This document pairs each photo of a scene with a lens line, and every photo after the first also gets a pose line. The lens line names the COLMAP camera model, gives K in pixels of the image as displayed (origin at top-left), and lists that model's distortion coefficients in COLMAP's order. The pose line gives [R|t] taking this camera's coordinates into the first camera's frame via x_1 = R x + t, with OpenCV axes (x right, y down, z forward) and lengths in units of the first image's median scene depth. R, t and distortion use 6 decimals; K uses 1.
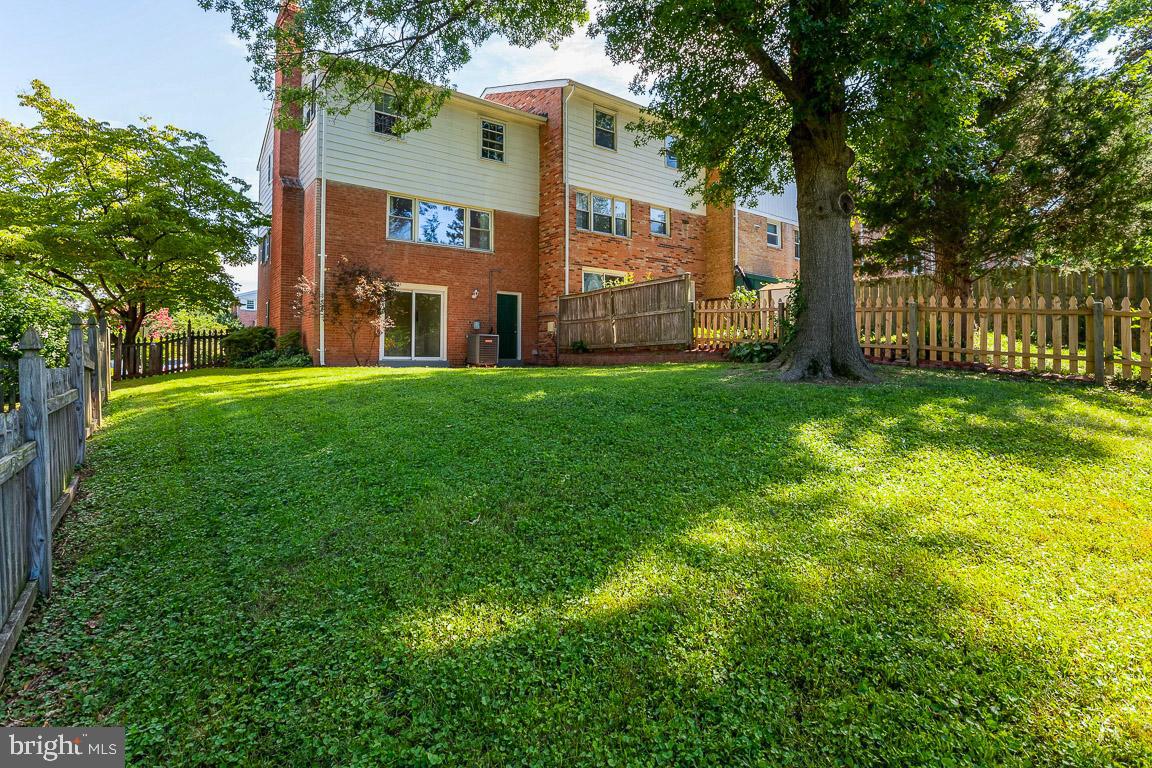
lens RADIAL K [[581.3, 0, 566.5], [0, 581.3, 336.2], [0, 0, 1]] dist [-0.018369, 0.000492]
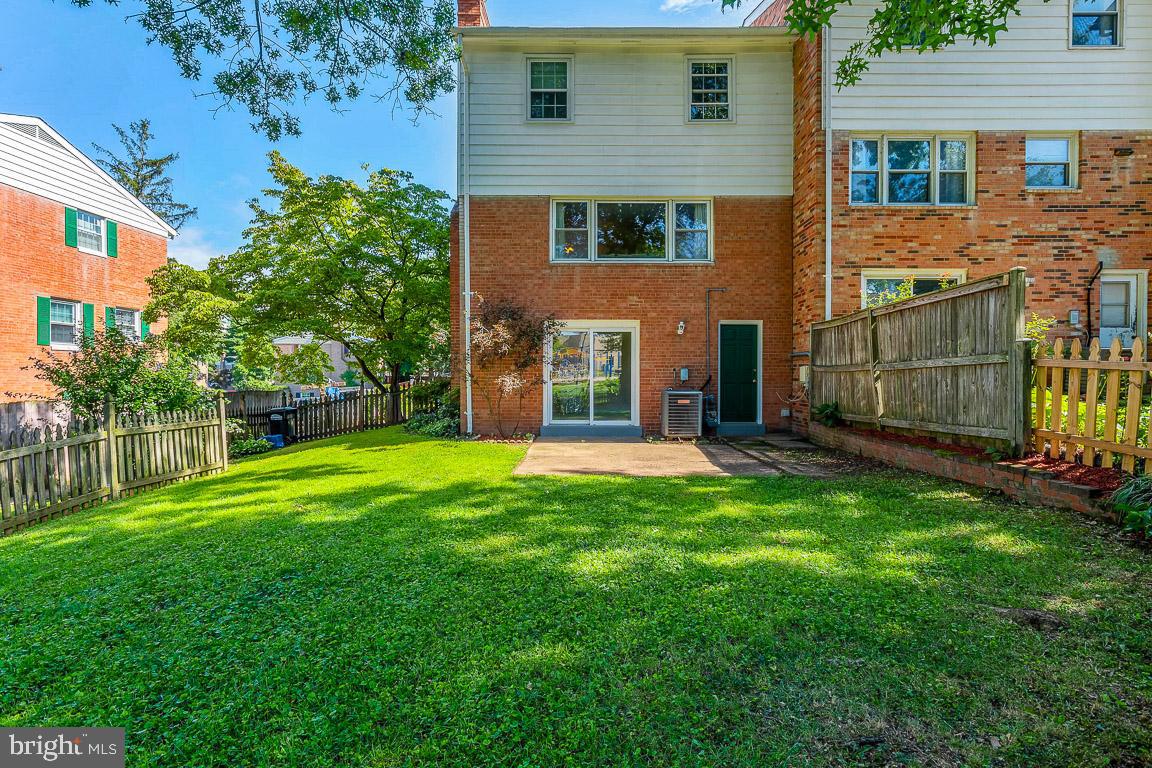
lens RADIAL K [[596.8, 0, 592.0], [0, 596.8, 379.4], [0, 0, 1]] dist [-0.001892, 0.007129]
pose [[0.811085, 0.001646, -0.584925, 0.173529], [0.027830, 0.998755, 0.041401, -0.046554], [0.584265, -0.049858, 0.810030, 0.392807]]
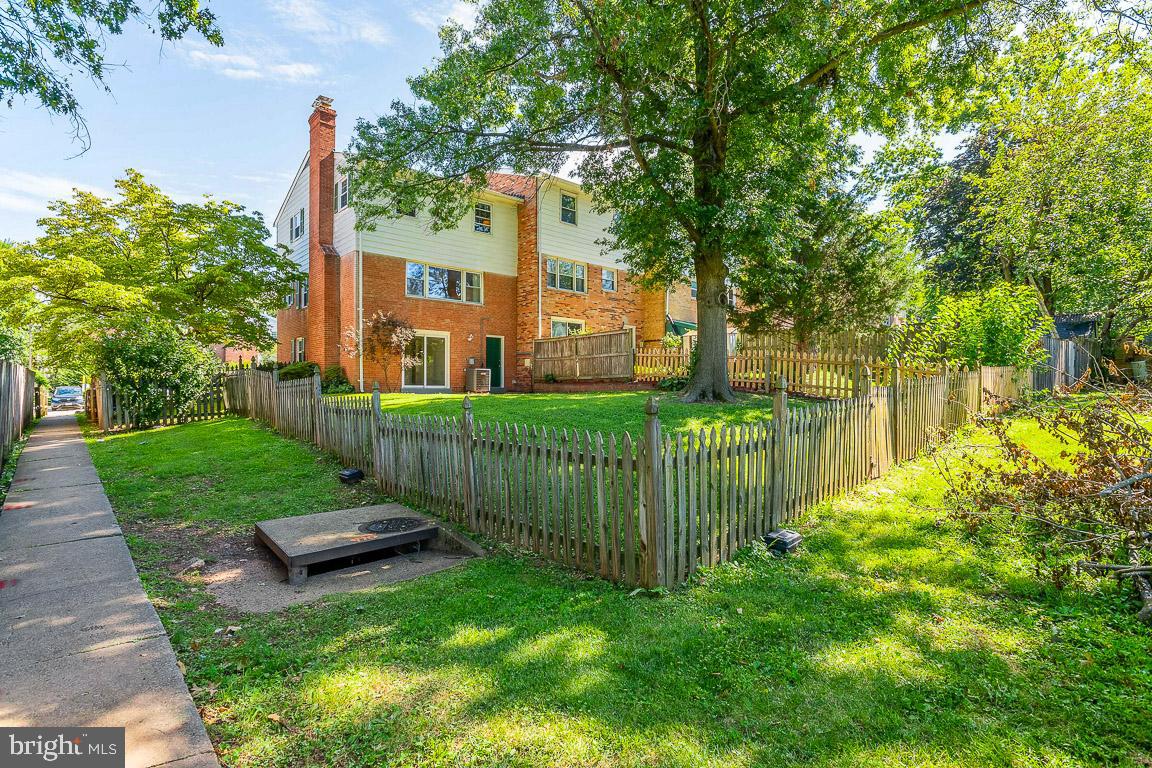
lens RADIAL K [[581.3, 0, 568.9], [0, 581.3, 391.1], [0, 0, 1]] dist [-0.018369, 0.000492]
pose [[0.994398, 0.001237, 0.105691, -0.078585], [-0.006618, 0.998698, 0.050577, -0.020576], [-0.105490, -0.050993, 0.993112, -0.343622]]
